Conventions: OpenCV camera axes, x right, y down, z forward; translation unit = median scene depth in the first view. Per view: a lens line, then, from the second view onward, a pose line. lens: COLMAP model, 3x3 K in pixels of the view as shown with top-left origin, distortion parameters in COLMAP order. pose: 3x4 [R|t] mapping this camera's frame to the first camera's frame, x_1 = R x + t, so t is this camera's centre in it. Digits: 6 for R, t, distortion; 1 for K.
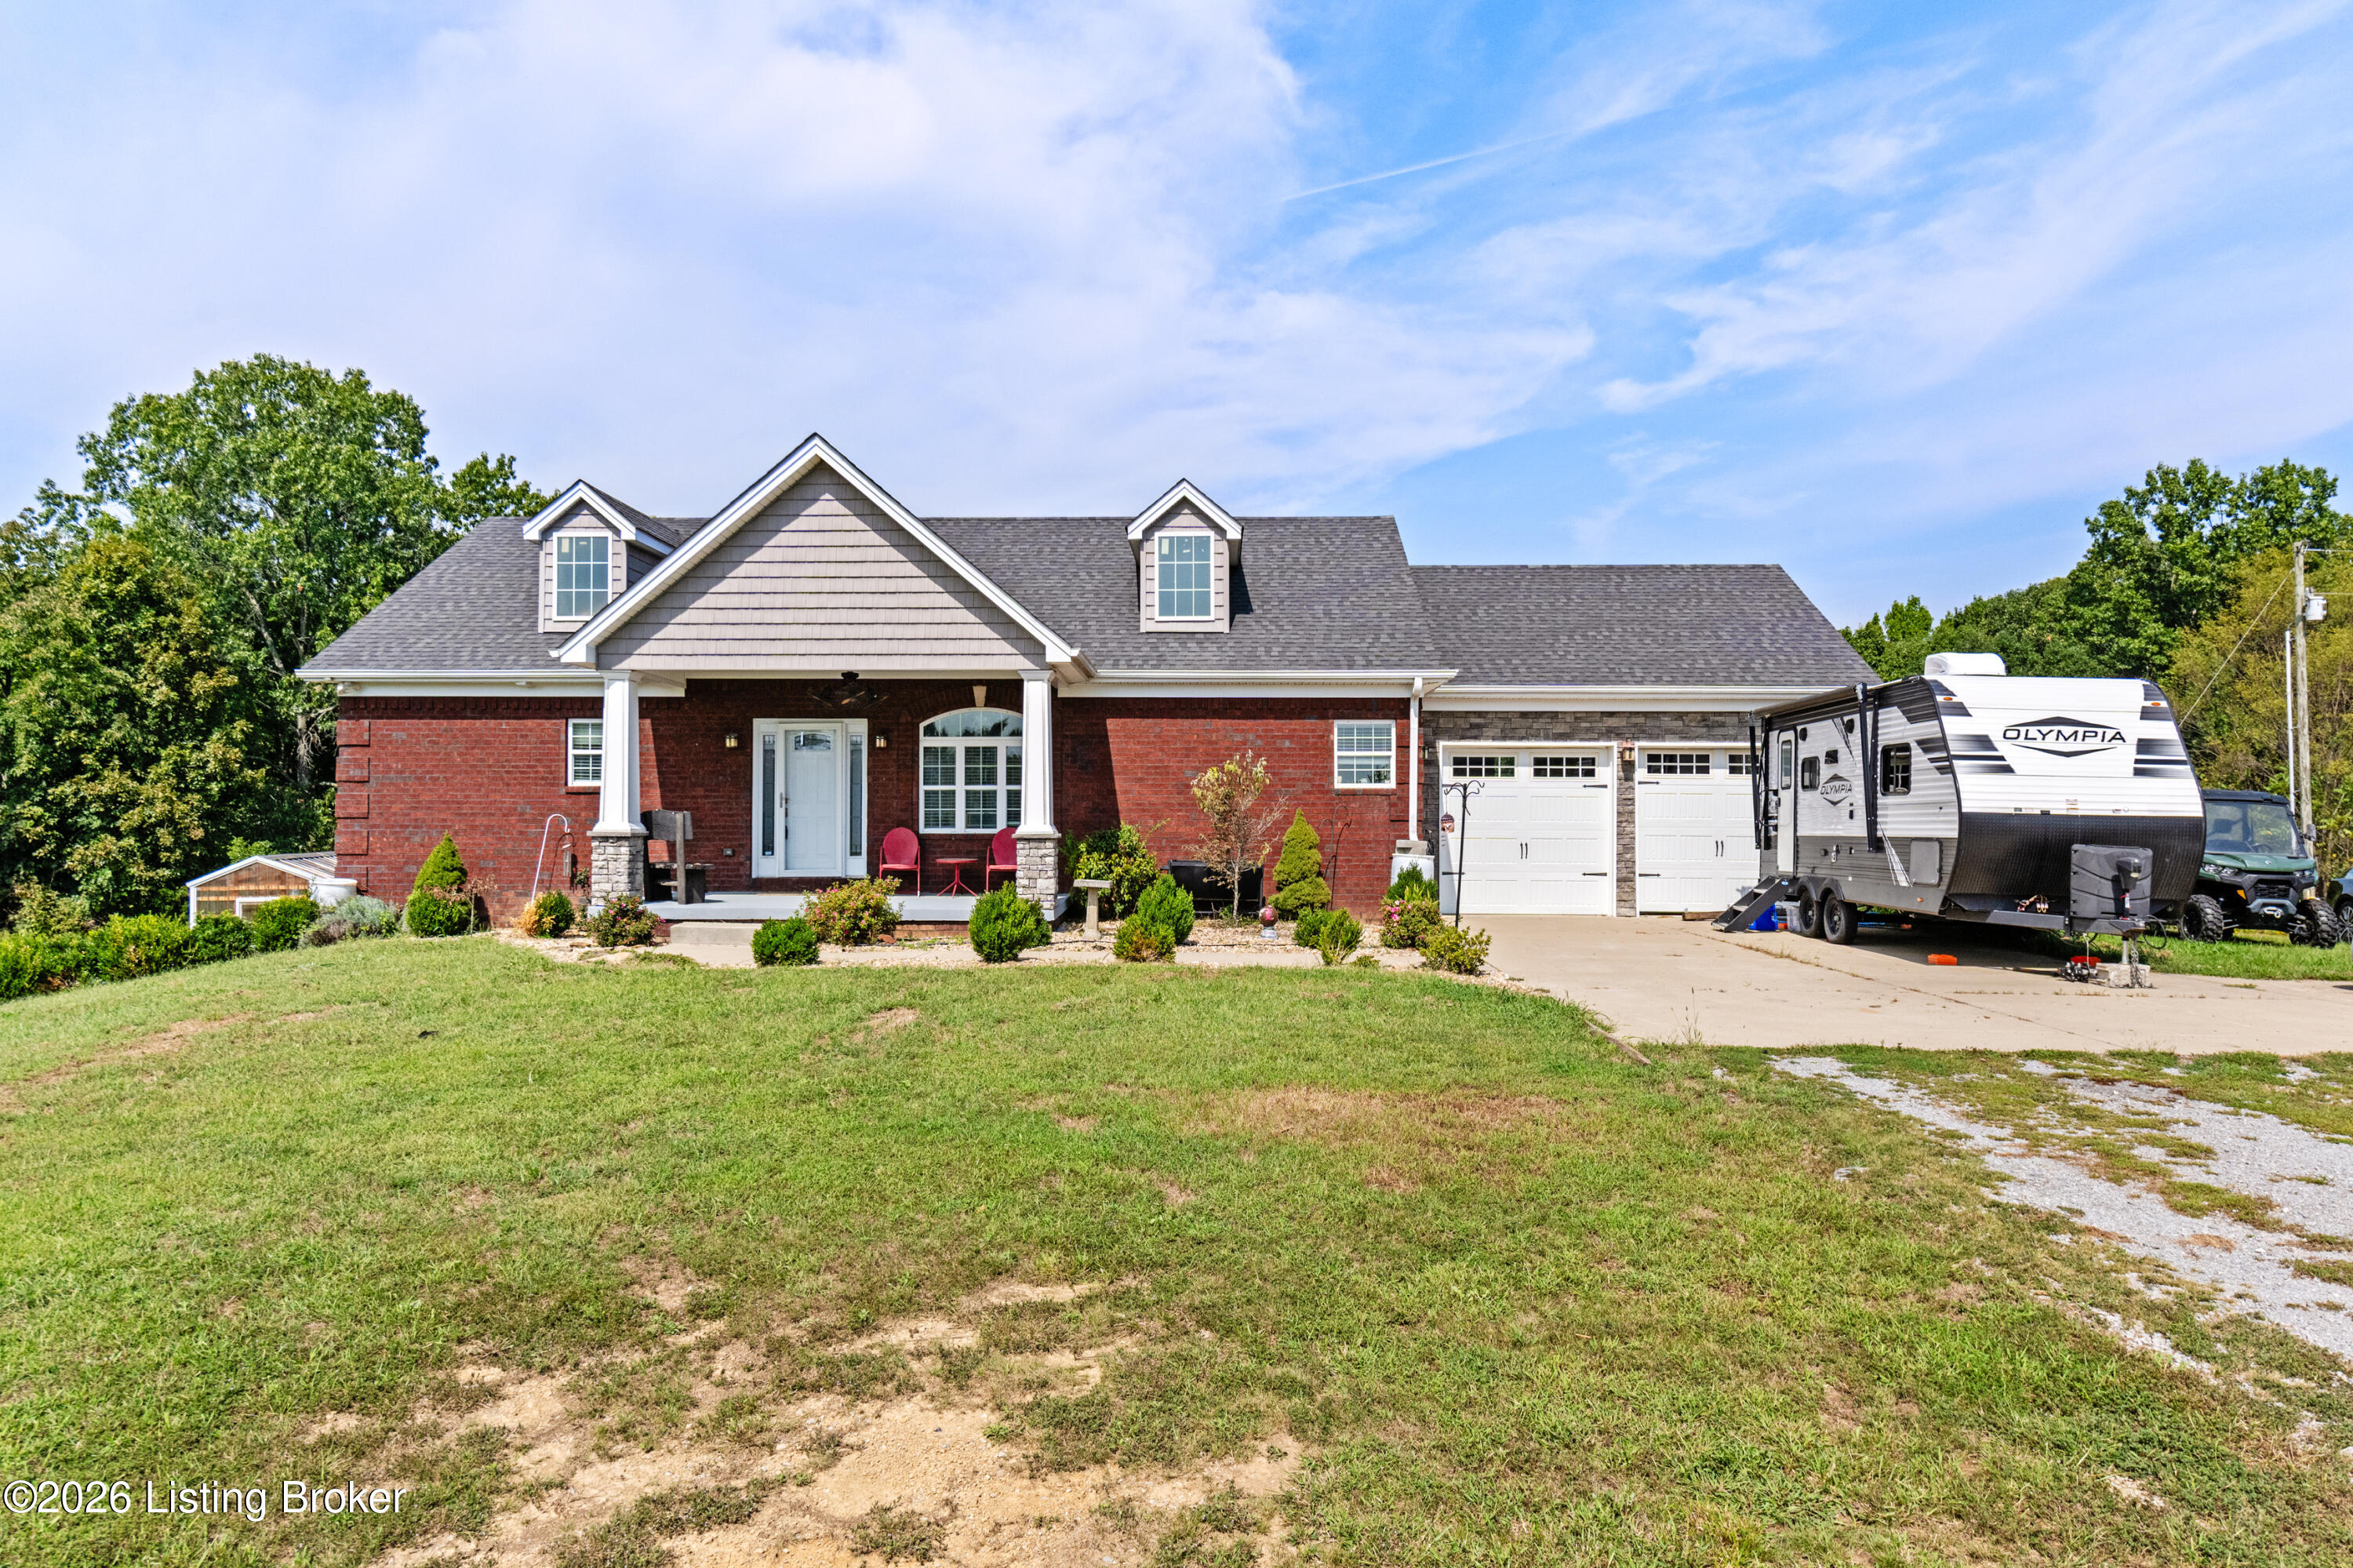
lens RADIAL K [[1456.3, 0, 1176.5], [0, 1456.3, 784.0], [0, 0, 1]] dist [0.003707, -0.000178]
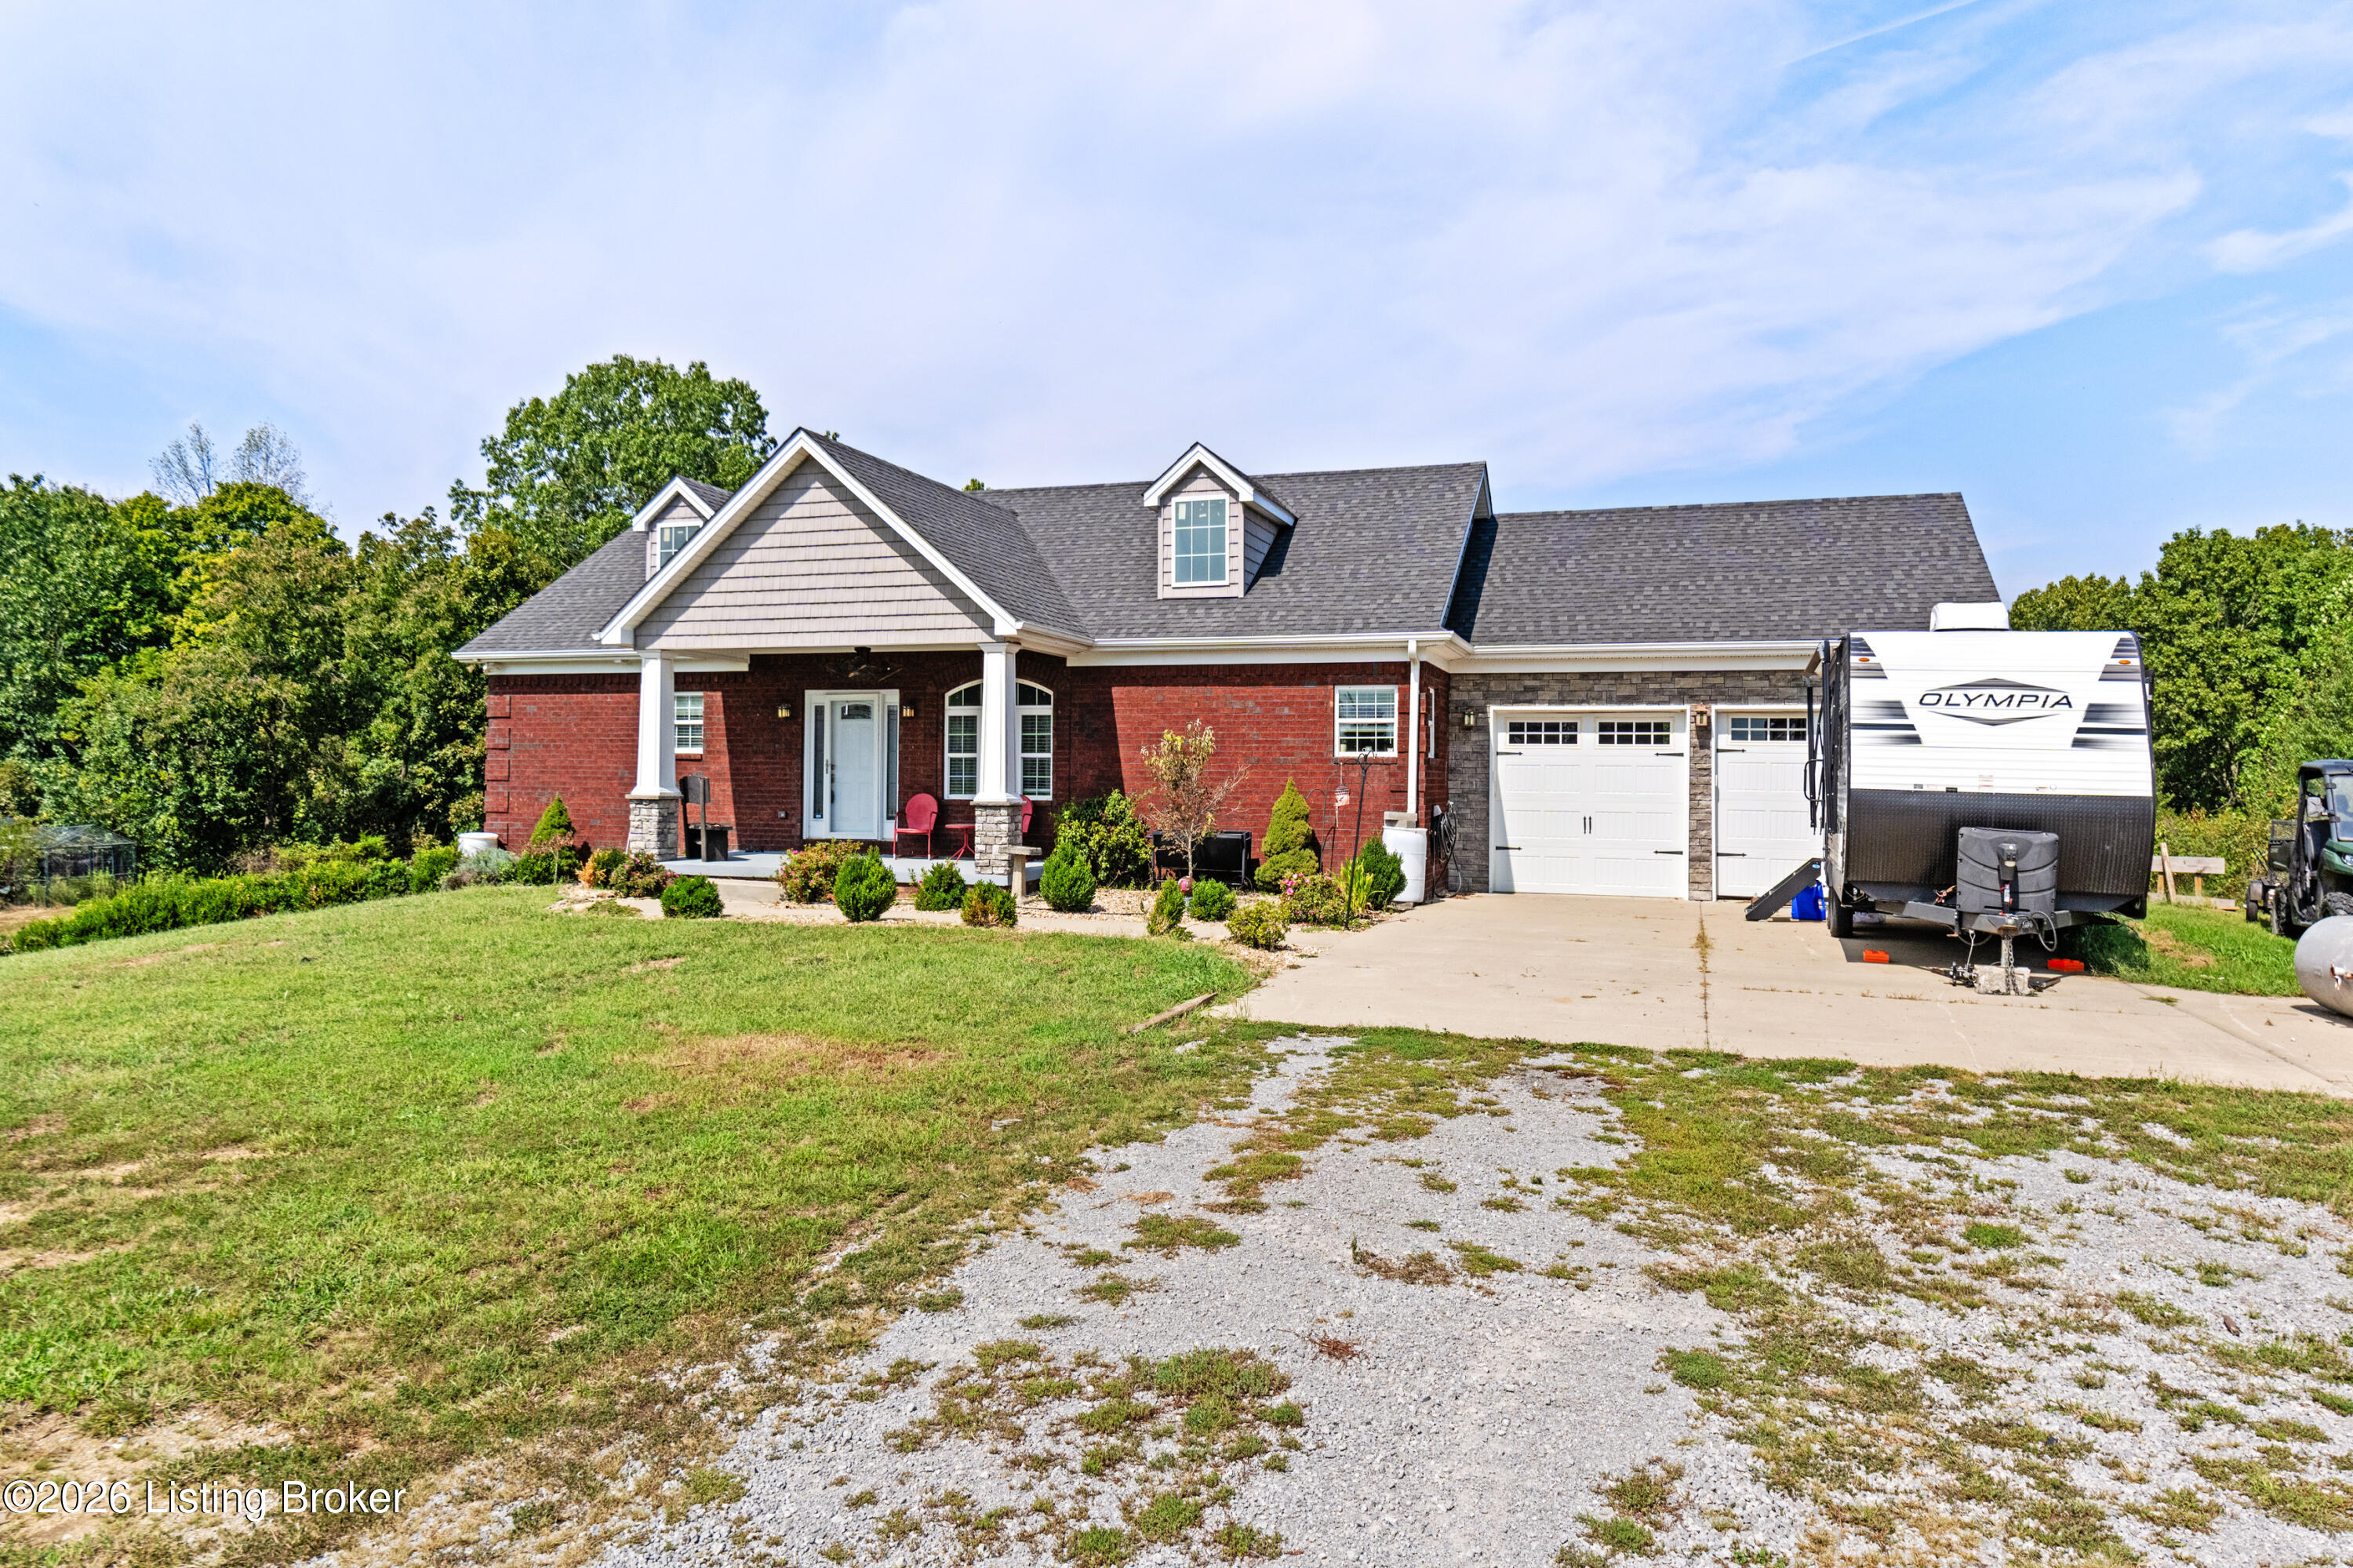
lens RADIAL K [[1606.2, 0, 1177.0], [0, 1606.2, 711.7], [0, 0, 1]] dist [0.003536, -0.000165]
pose [[0.950841, -0.006194, -0.309617, 0.325997], [0.000260, 0.999816, -0.019204, -0.006246], [0.309679, 0.018179, 0.950667, -0.036418]]
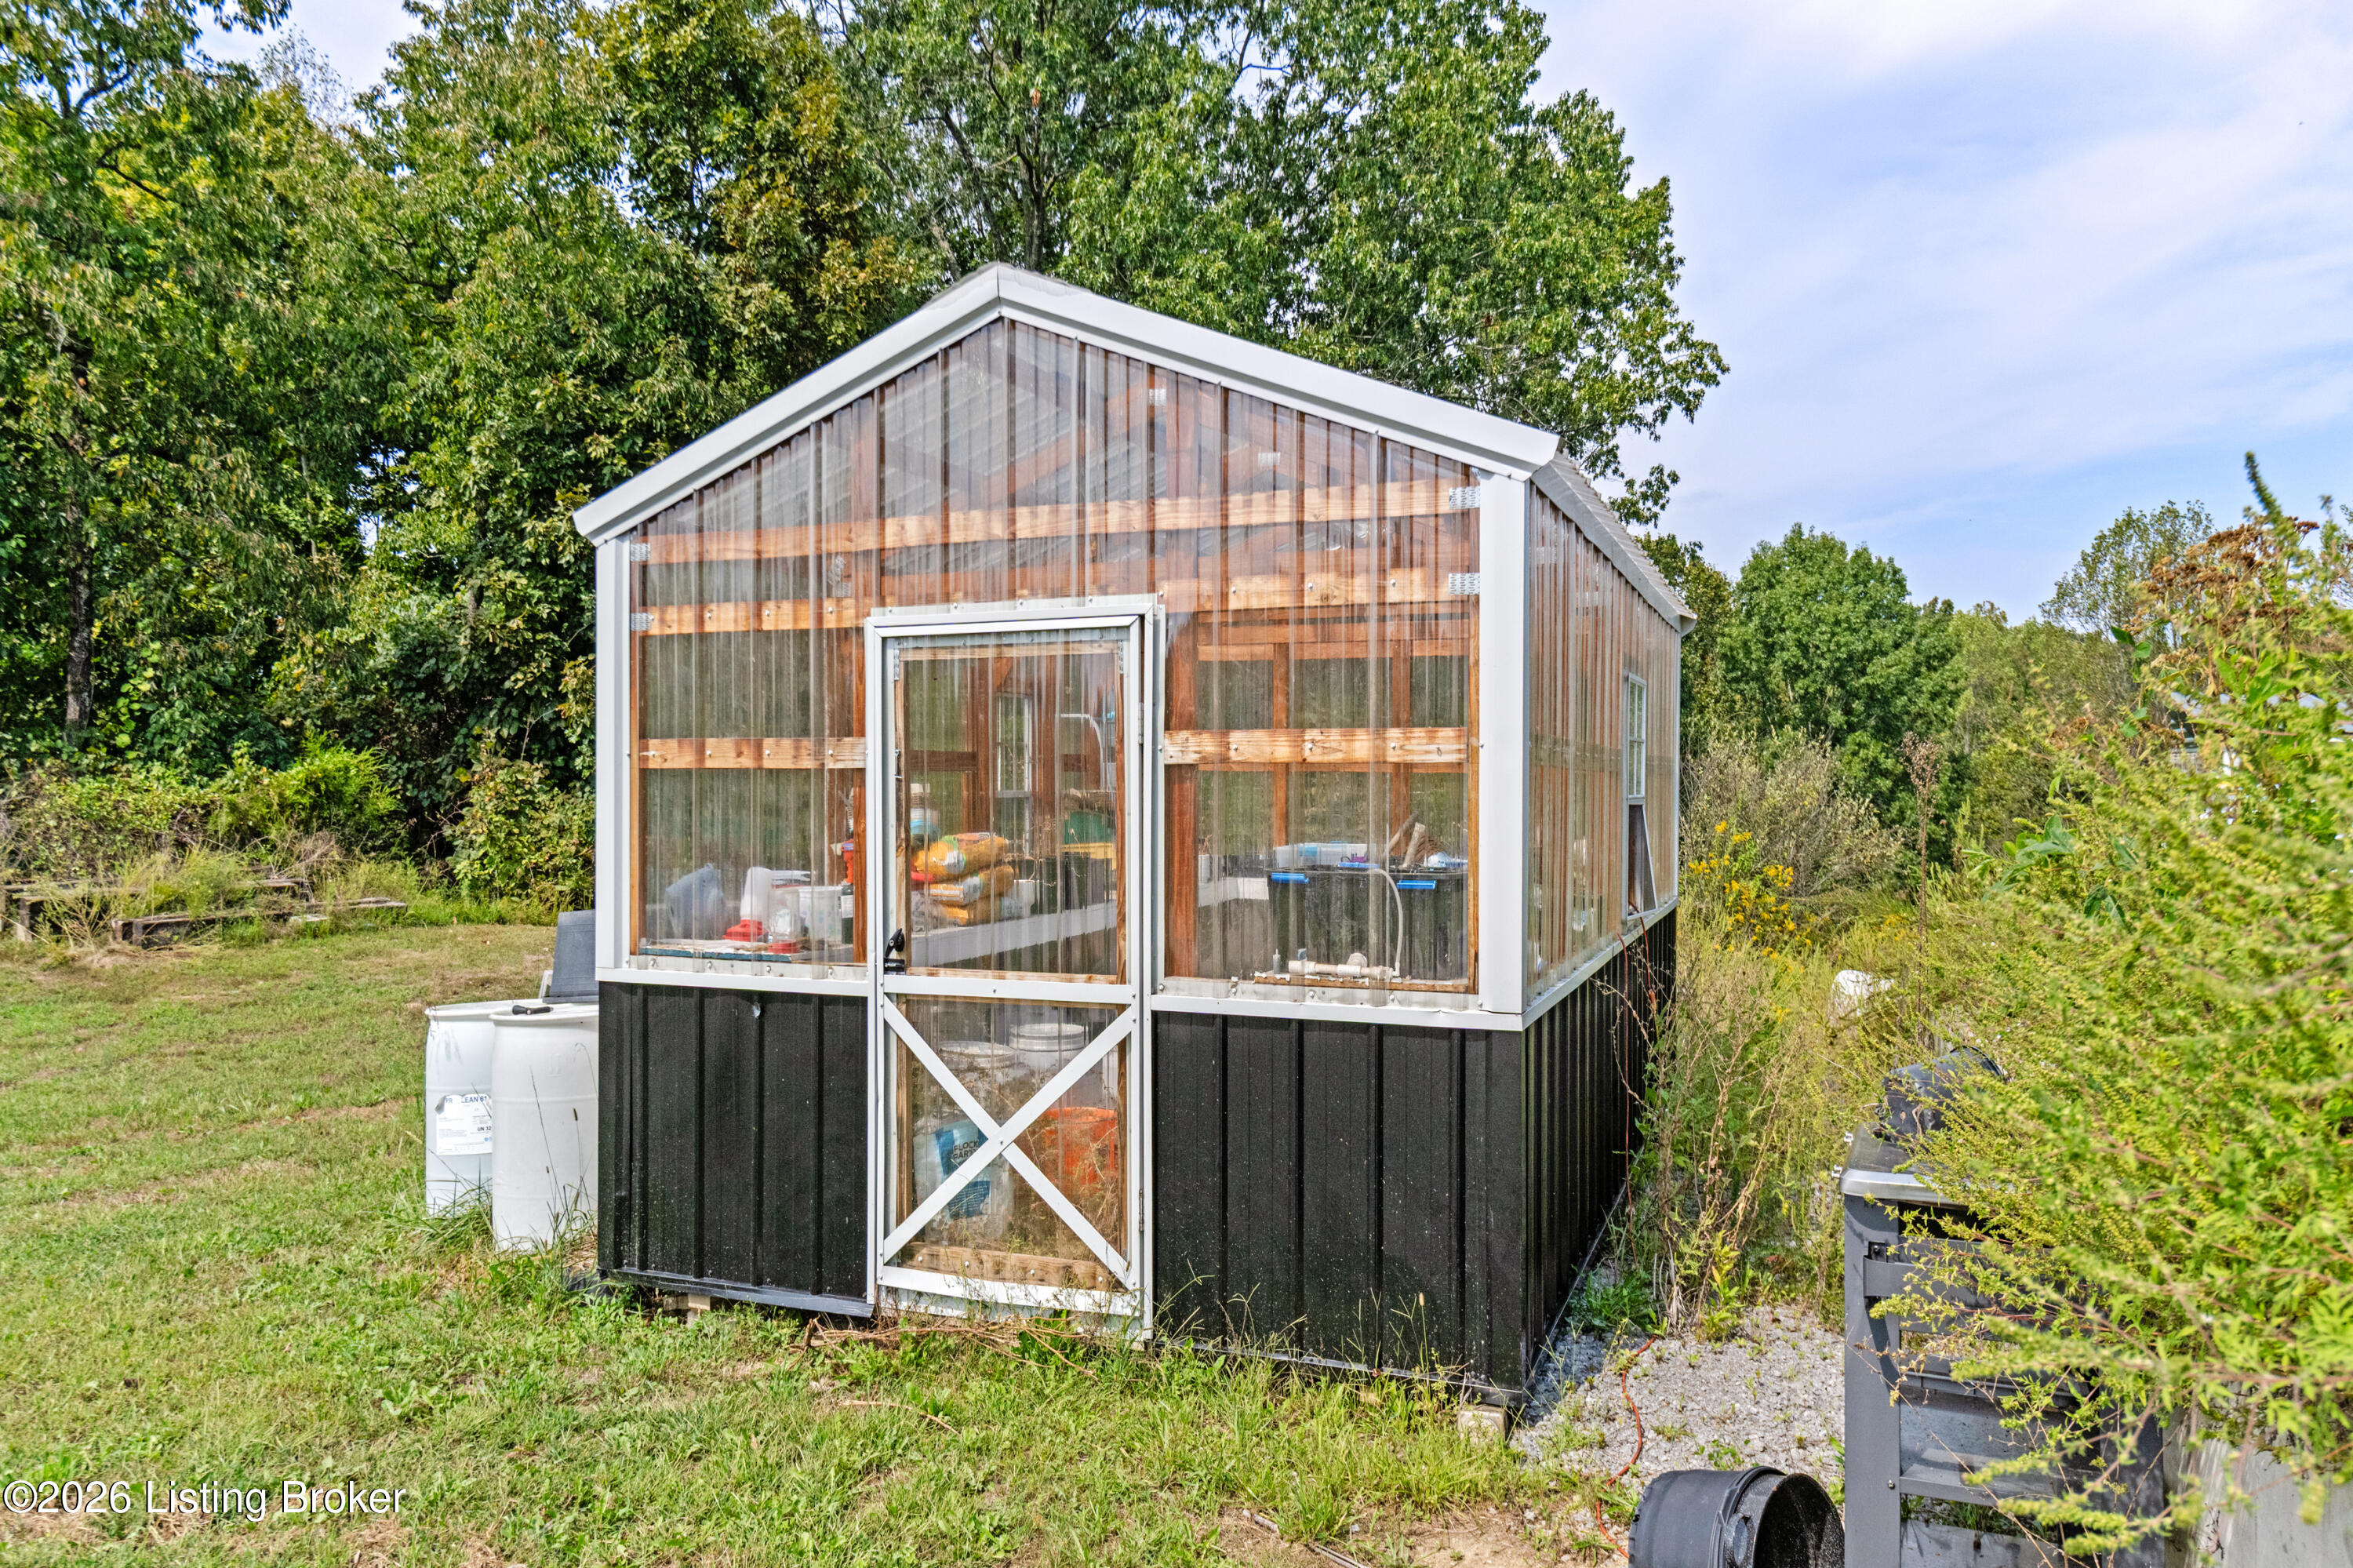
lens RADIAL K [[1619.9, 0, 1176.5], [0, 1619.9, 784.0], [0, 0, 1]] dist [-0.001962, -0.000613]
pose [[0.913025, 0.009704, -0.407789, -0.795435], [-0.002295, 0.999823, 0.018653, 0.129163], [0.407898, -0.016095, 0.912886, 1.248062]]
